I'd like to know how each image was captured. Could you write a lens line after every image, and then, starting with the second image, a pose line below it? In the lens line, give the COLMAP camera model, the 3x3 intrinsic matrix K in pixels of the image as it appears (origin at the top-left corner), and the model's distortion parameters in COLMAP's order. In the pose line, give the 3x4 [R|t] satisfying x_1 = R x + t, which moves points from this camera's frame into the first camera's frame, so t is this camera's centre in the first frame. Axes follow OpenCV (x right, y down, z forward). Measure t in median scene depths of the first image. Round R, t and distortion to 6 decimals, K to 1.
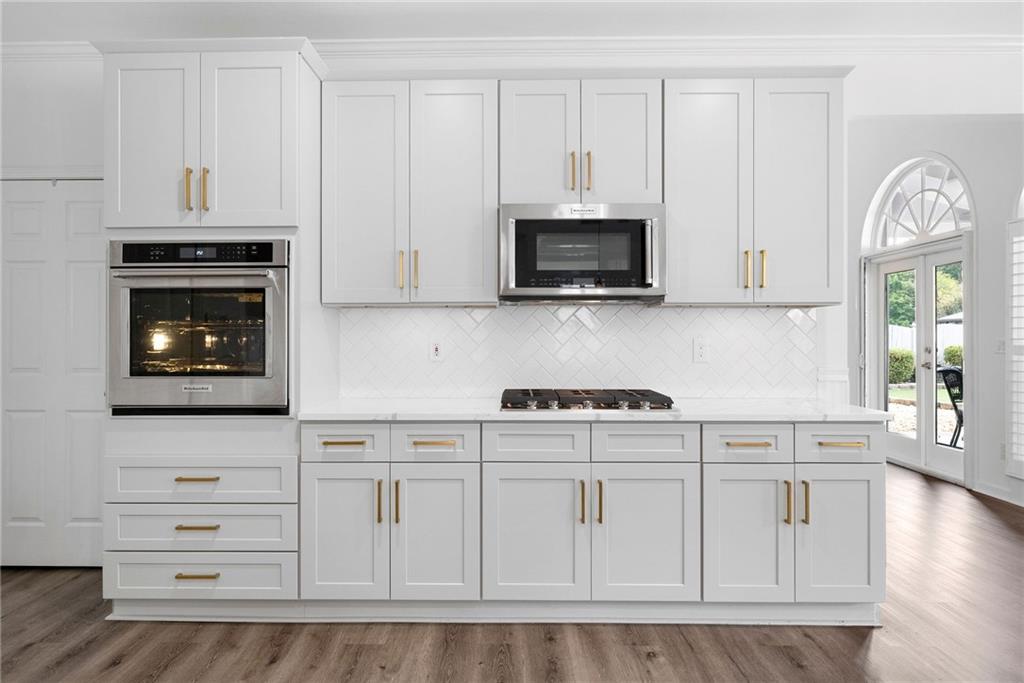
lens RADIAL K [[585.2, 0, 515.7], [0, 585.2, 344.3], [0, 0, 1]] dist [0.005691, 0.000338]
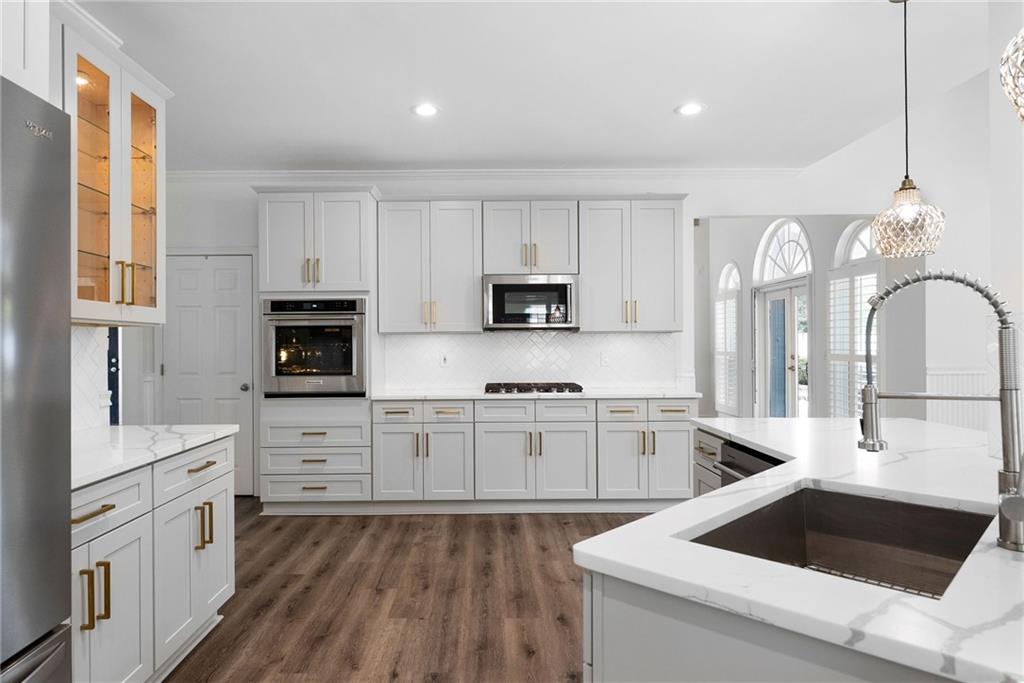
lens RADIAL K [[585.2, 0, 504.9], [0, 585.2, 344.5], [0, 0, 1]] dist [0.005691, 0.000338]
pose [[0.999822, -0.005675, 0.017986, 0.004451], [0.005909, 0.999899, -0.012952, -0.013013], [-0.017911, 0.013056, 0.999754, -0.778411]]
